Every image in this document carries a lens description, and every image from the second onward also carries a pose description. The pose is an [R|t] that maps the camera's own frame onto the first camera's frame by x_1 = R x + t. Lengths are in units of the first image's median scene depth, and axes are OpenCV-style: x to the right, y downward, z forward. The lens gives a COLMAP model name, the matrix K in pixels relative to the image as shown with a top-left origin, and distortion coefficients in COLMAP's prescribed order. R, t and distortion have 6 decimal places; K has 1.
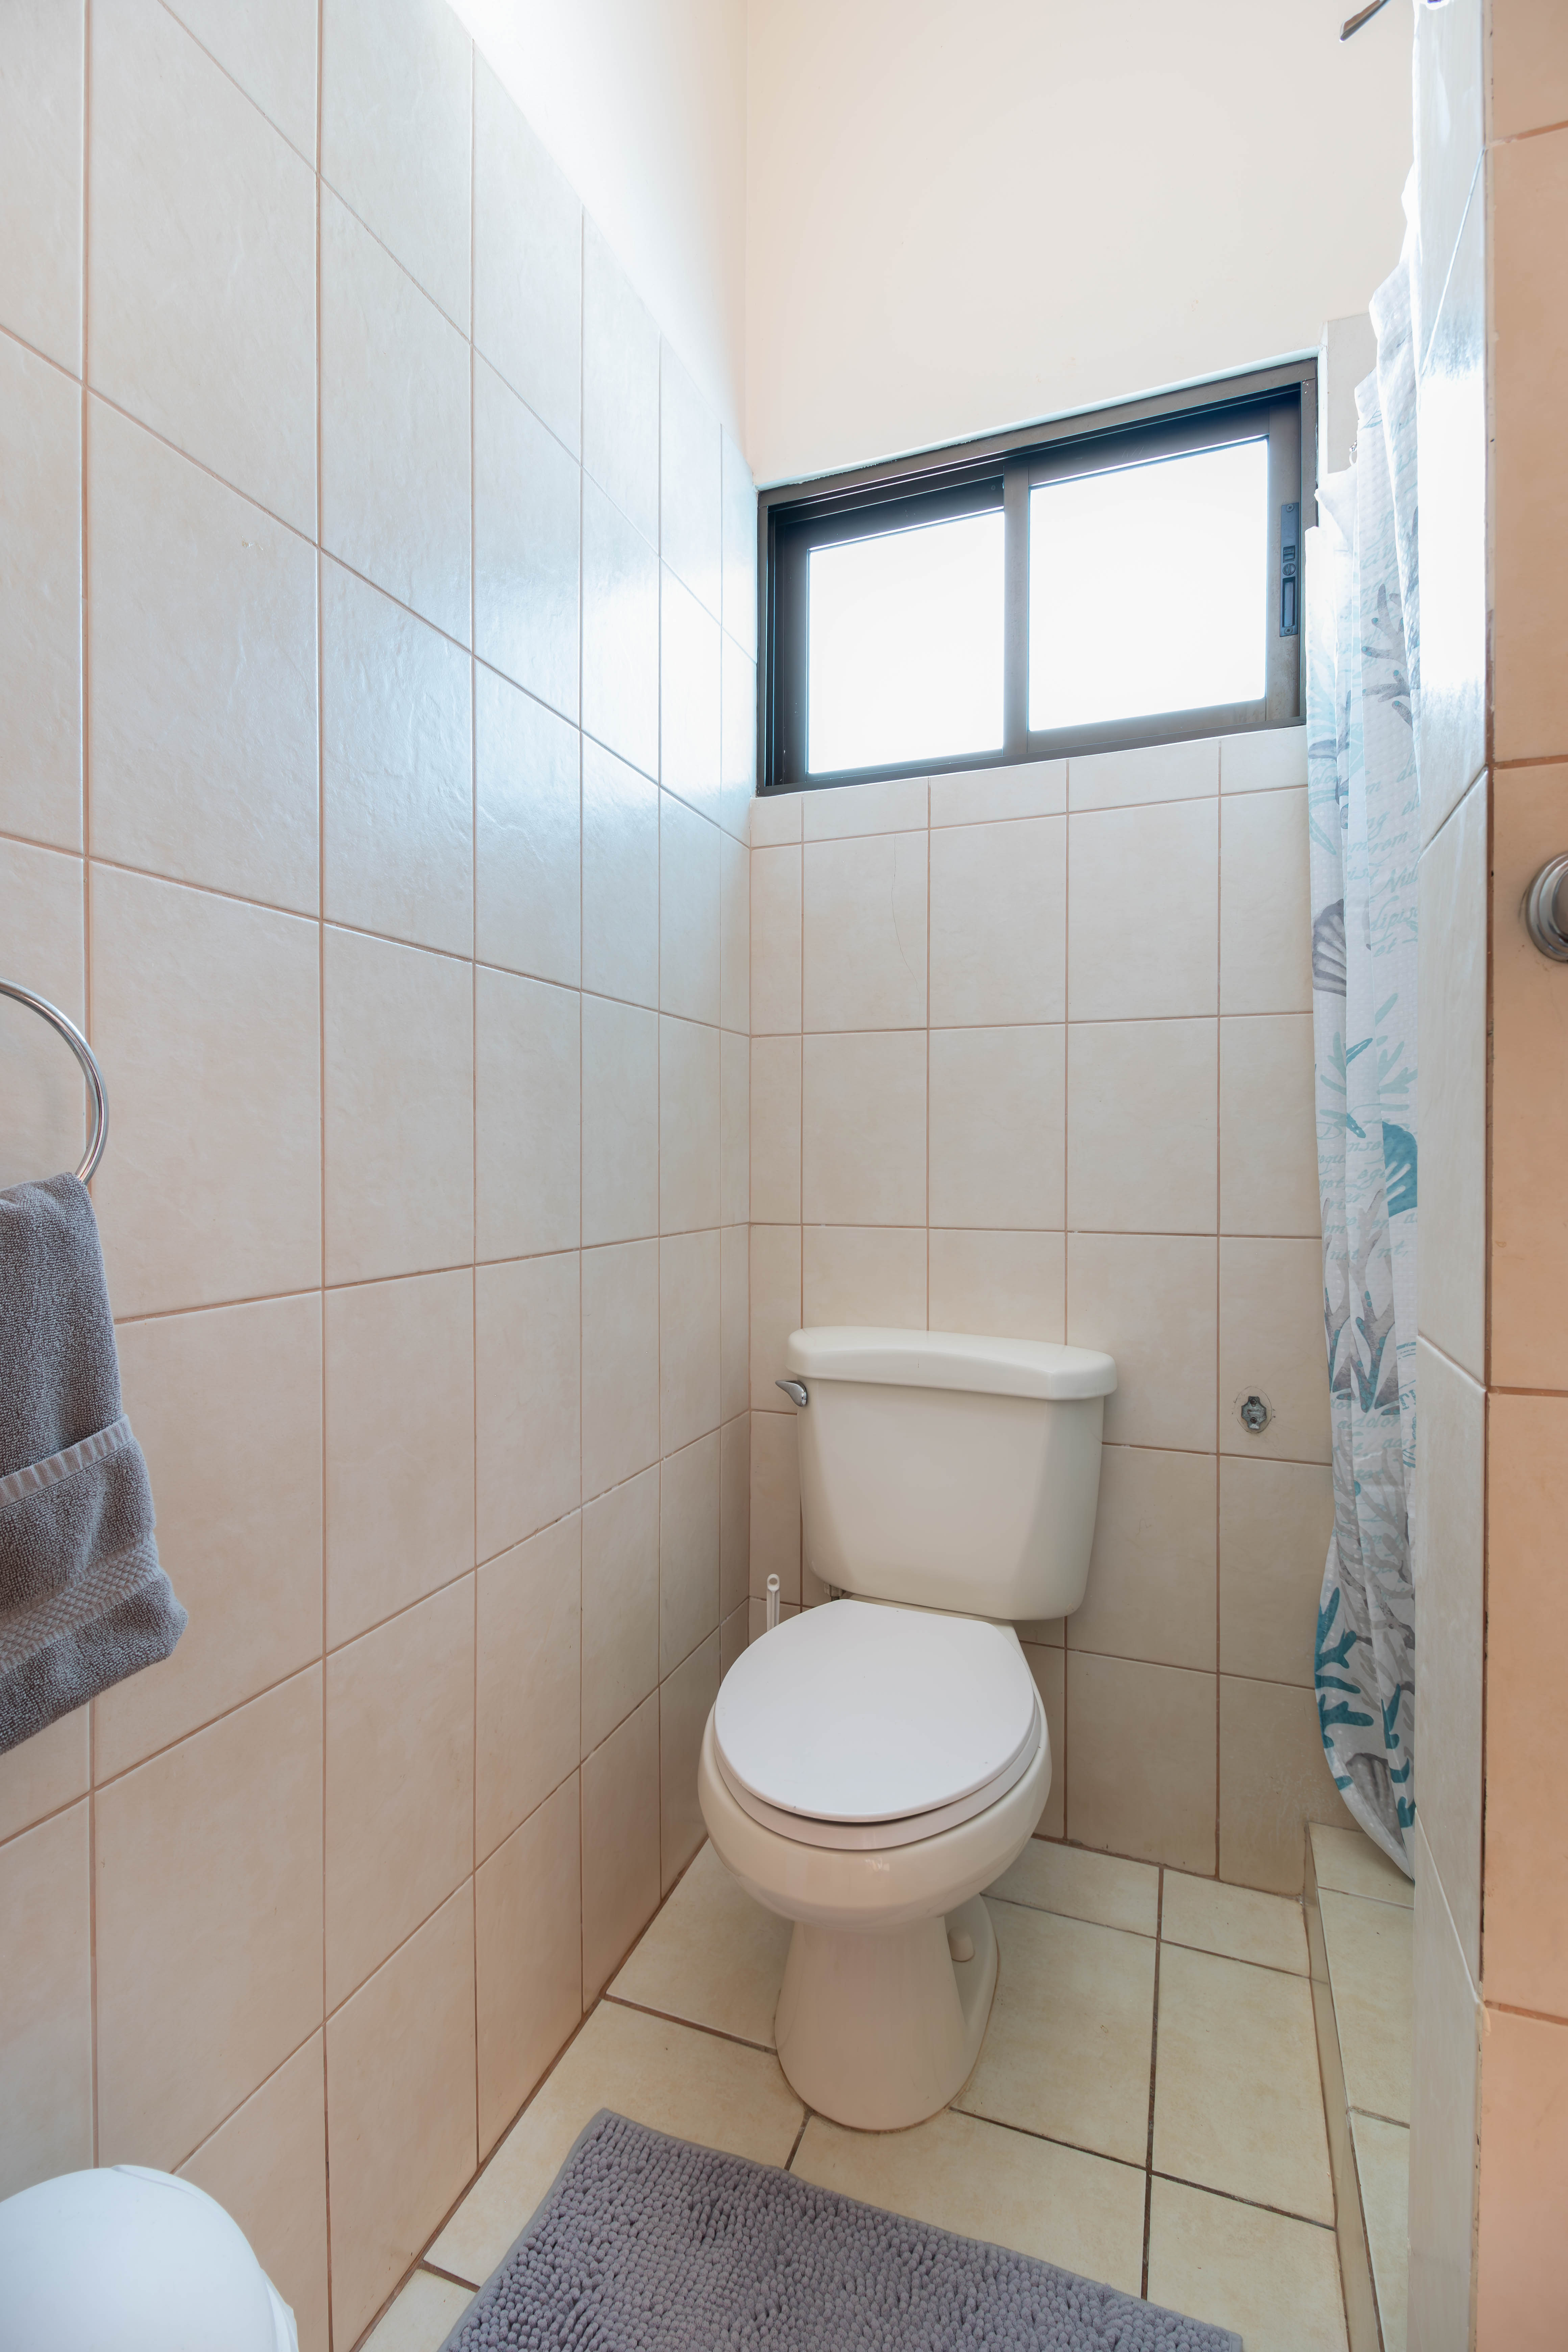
lens RADIAL K [[1091.4, 0, 793.0], [0, 1091.4, 1165.9], [0, 0, 1]] dist [0.000301, 0.000027]
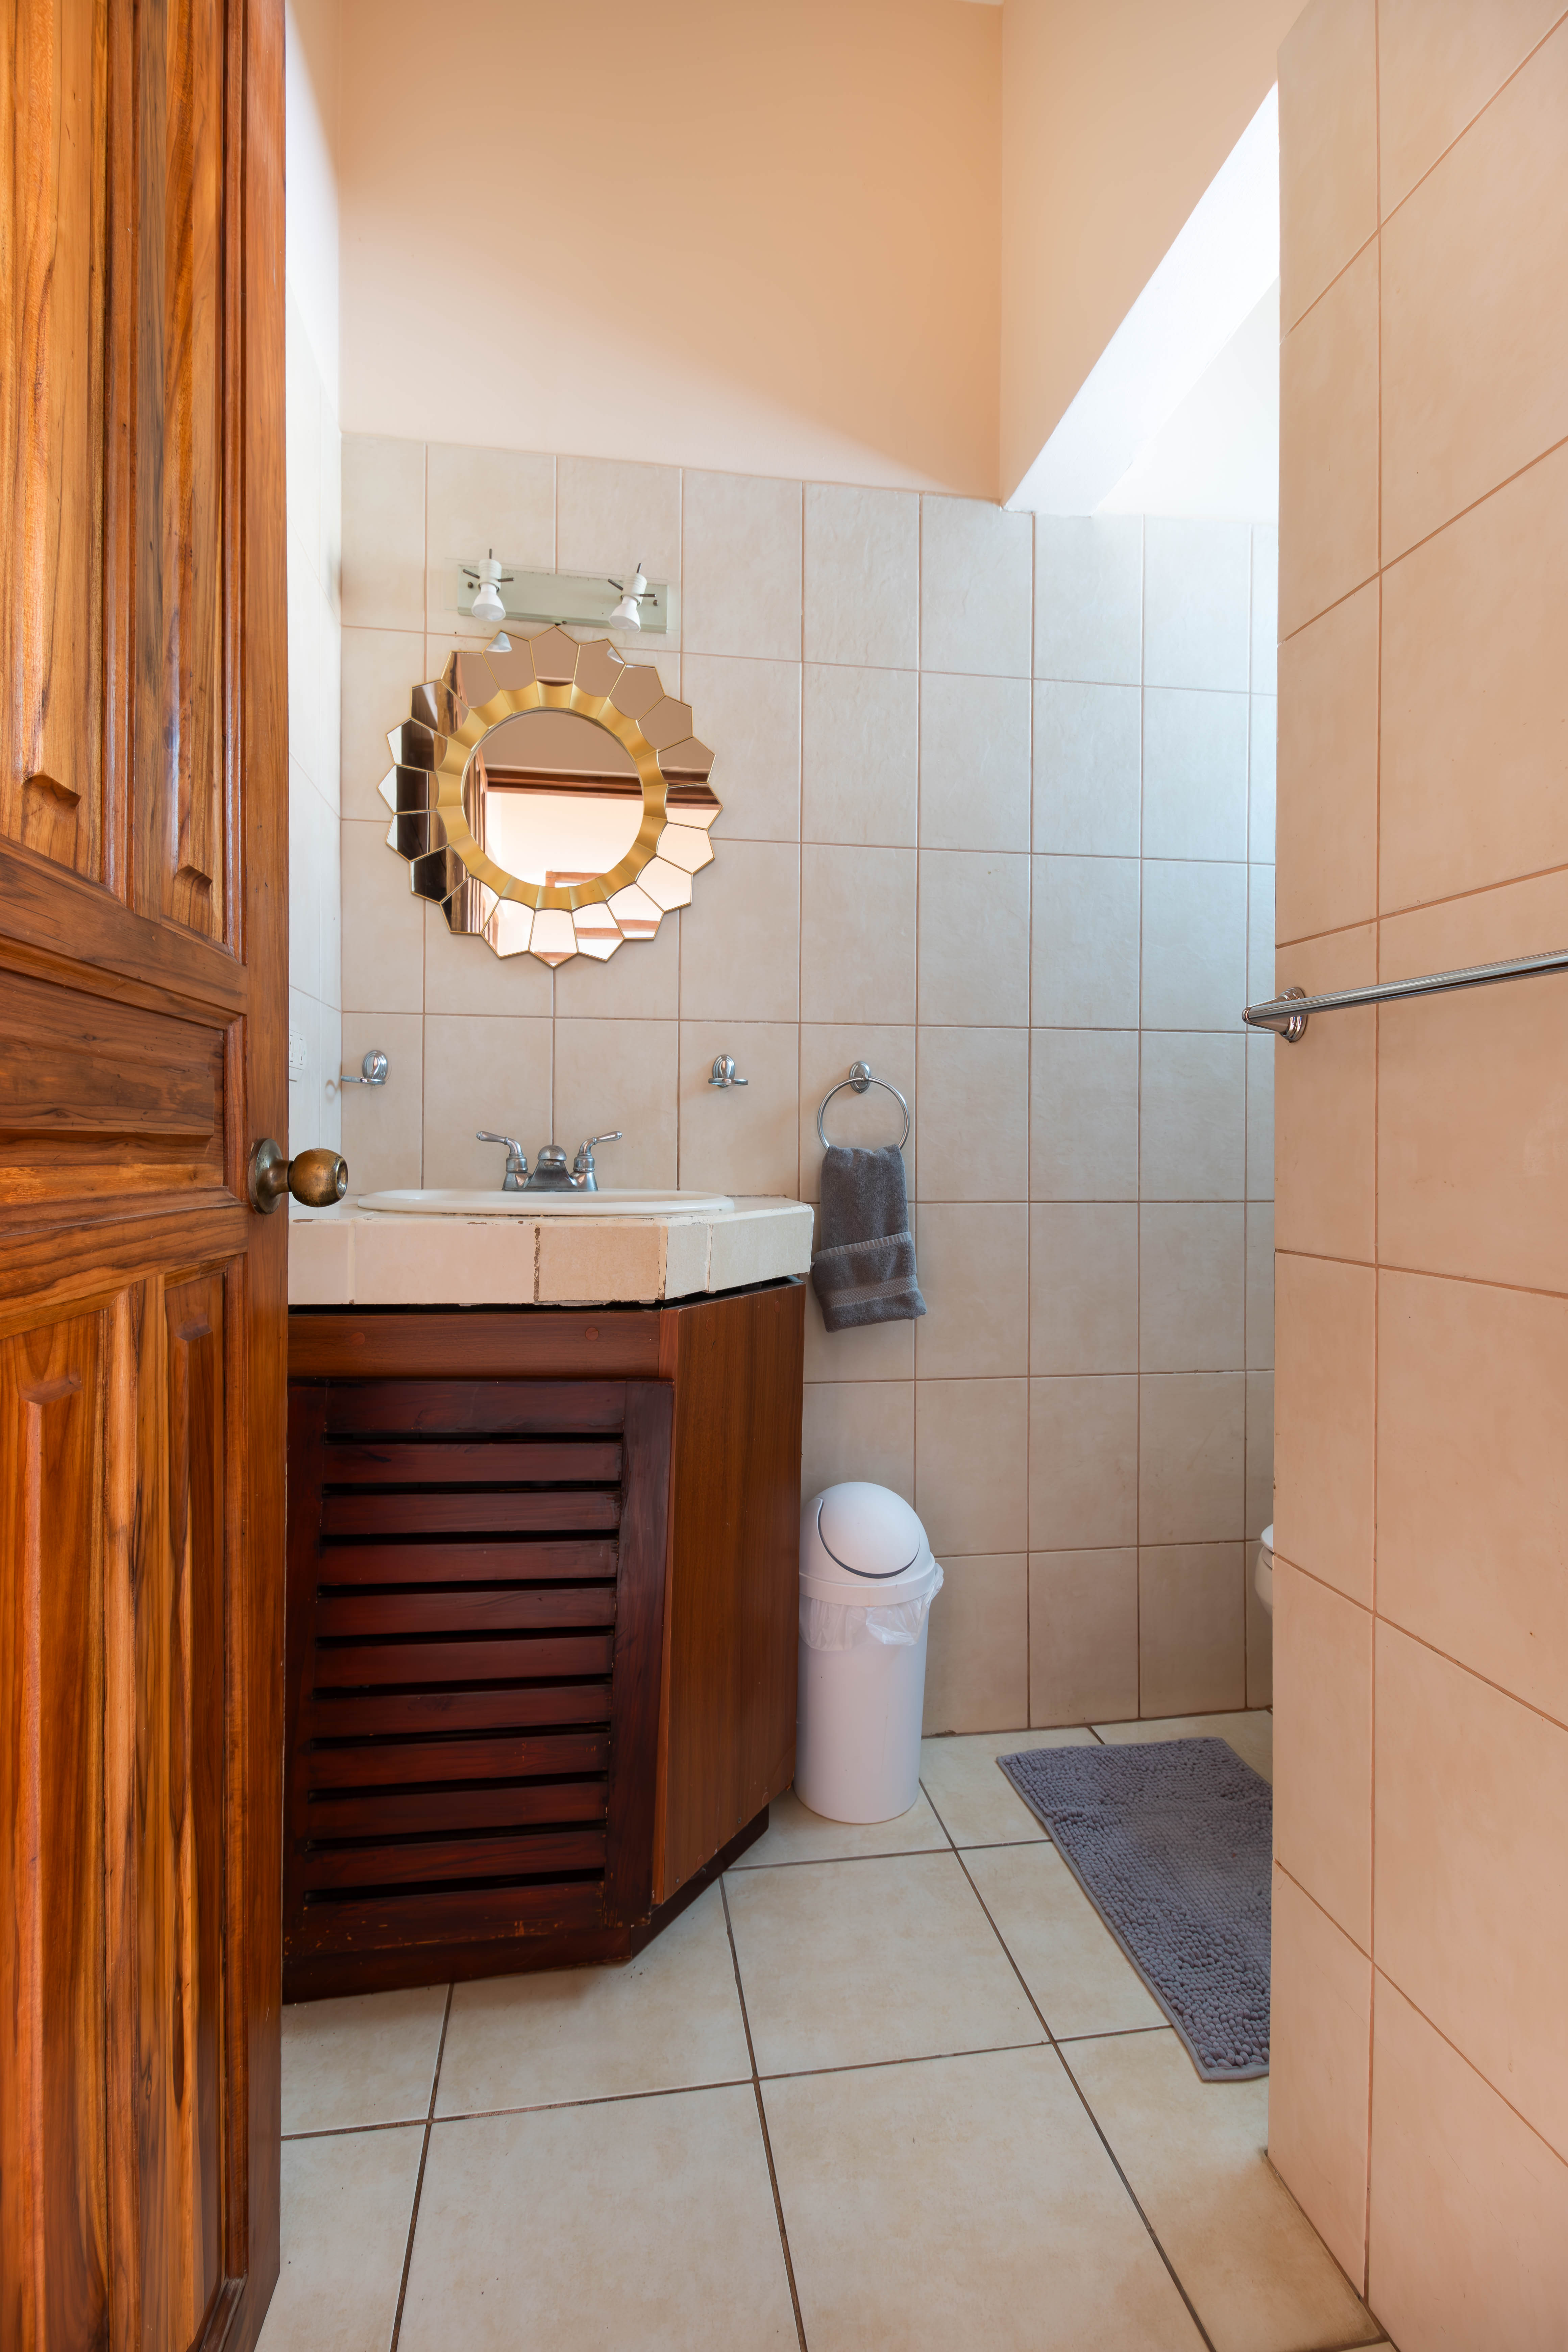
lens RADIAL K [[1091.4, 0, 776.6], [0, 1091.4, 1159.3], [0, 0, 1]] dist [0.000301, 0.000027]
pose [[0.492797, 0.009942, -0.870088, 1.110428], [-0.013385, 0.999903, 0.003844, 0.026594], [0.870041, 0.009752, 0.492882, -0.447132]]
